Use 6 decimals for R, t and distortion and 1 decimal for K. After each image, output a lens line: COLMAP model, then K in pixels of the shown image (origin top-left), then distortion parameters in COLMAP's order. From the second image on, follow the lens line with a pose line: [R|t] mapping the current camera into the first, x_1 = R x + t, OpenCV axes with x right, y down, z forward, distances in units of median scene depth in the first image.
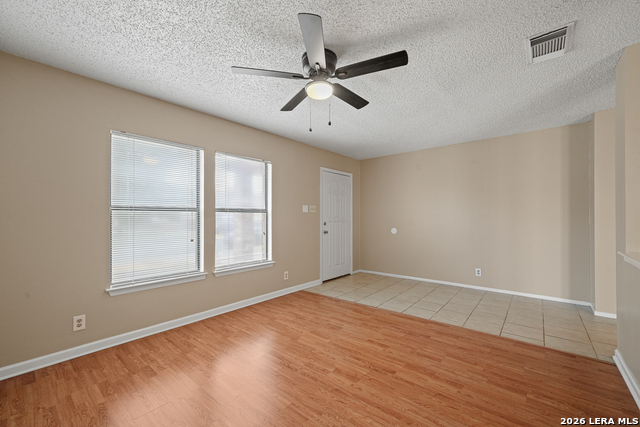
lens RADIAL K [[268.9, 0, 319.8], [0, 268.9, 214.6], [0, 0, 1]] dist [0.008423, 0.001443]
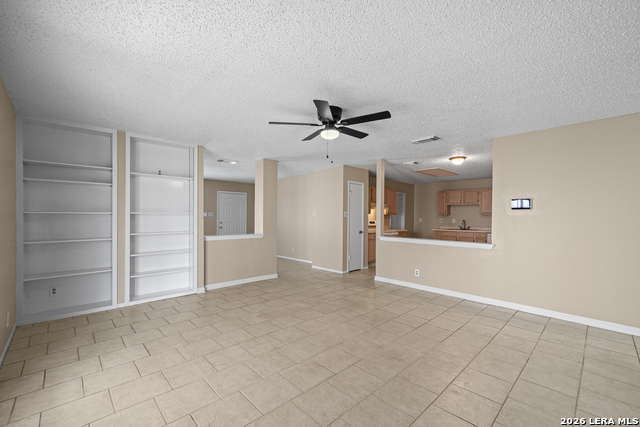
lens RADIAL K [[268.9, 0, 312.0], [0, 268.9, 217.5], [0, 0, 1]] dist [0.008423, 0.001443]
pose [[0.990771, 0.004769, -0.135460, 1.467488], [-0.002954, 0.999903, 0.013591, -0.044951], [0.135512, -0.013066, 0.990690, -1.158229]]
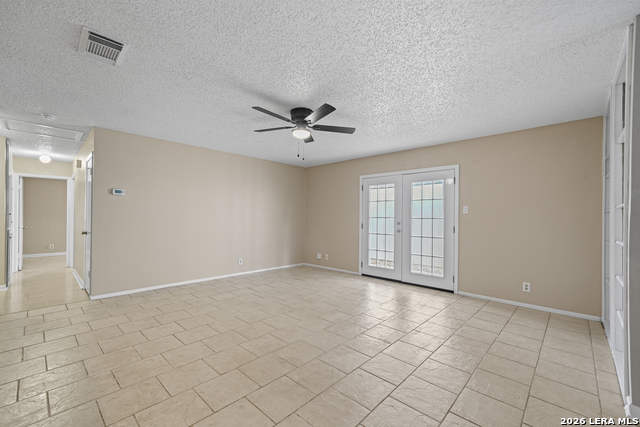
lens RADIAL K [[268.9, 0, 318.0], [0, 268.9, 218.5], [0, 0, 1]] dist [0.008423, 0.001443]
pose [[-0.997811, -0.010774, 0.065249, 1.252302], [-0.011496, 0.999877, -0.010698, 0.008658], [-0.065125, -0.011425, -0.997812, 0.933969]]
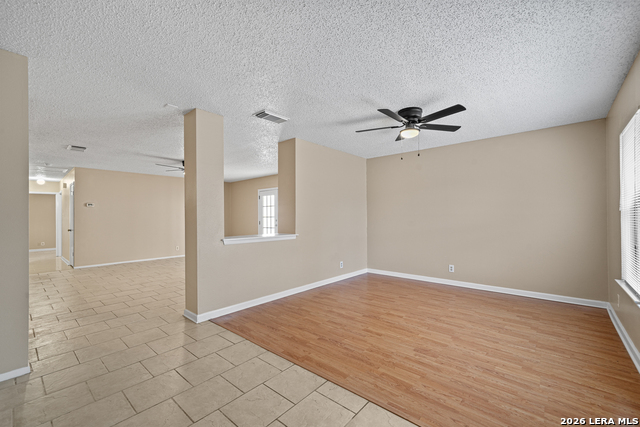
lens RADIAL K [[268.9, 0, 317.9], [0, 268.9, 216.3], [0, 0, 1]] dist [0.008423, 0.001443]
pose [[-0.999493, 0.009830, 0.030292, 0.353227], [0.009382, 0.999845, -0.014905, 0.019325], [-0.030434, -0.014614, -0.999430, 1.869975]]
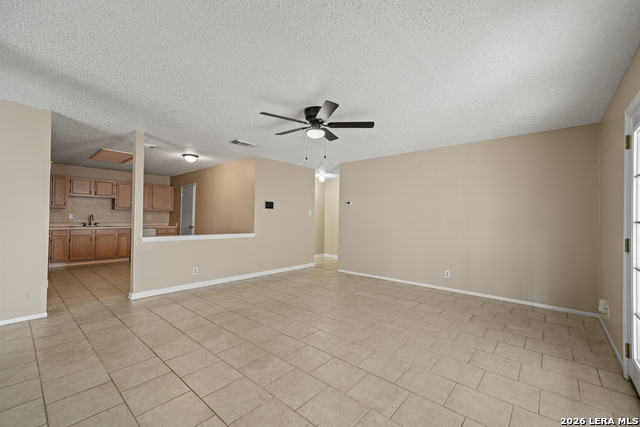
lens RADIAL K [[268.9, 0, 321.2], [0, 268.9, 215.6], [0, 0, 1]] dist [0.008423, 0.001443]
pose [[0.028180, 0.008657, 0.999565, 0.333234], [-0.026092, 0.999628, -0.007922, -0.013925], [-0.999262, -0.025857, 0.028395, -0.204430]]
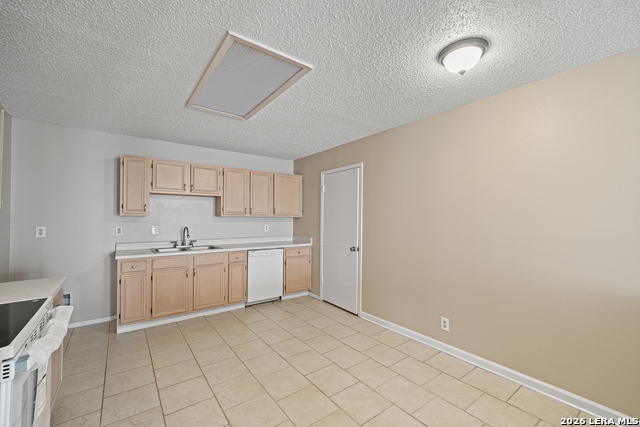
lens RADIAL K [[268.9, 0, 323.8], [0, 268.9, 214.9], [0, 0, 1]] dist [0.008423, 0.001443]
pose [[0.232446, 0.006764, 0.972586, 1.539780], [-0.013658, 0.999900, -0.003690, -0.049883], [-0.972513, -0.012425, 0.232515, 0.927374]]
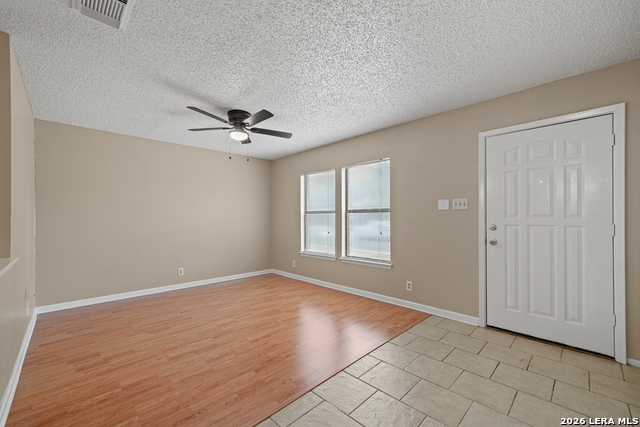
lens RADIAL K [[268.9, 0, 319.1], [0, 268.9, 216.3], [0, 0, 1]] dist [0.008423, 0.001443]
pose [[-0.108217, 0.000833, -0.994127, 1.093210], [0.017035, 0.999854, -0.001017, 0.006895], [0.993981, -0.017045, -0.108216, 1.196542]]
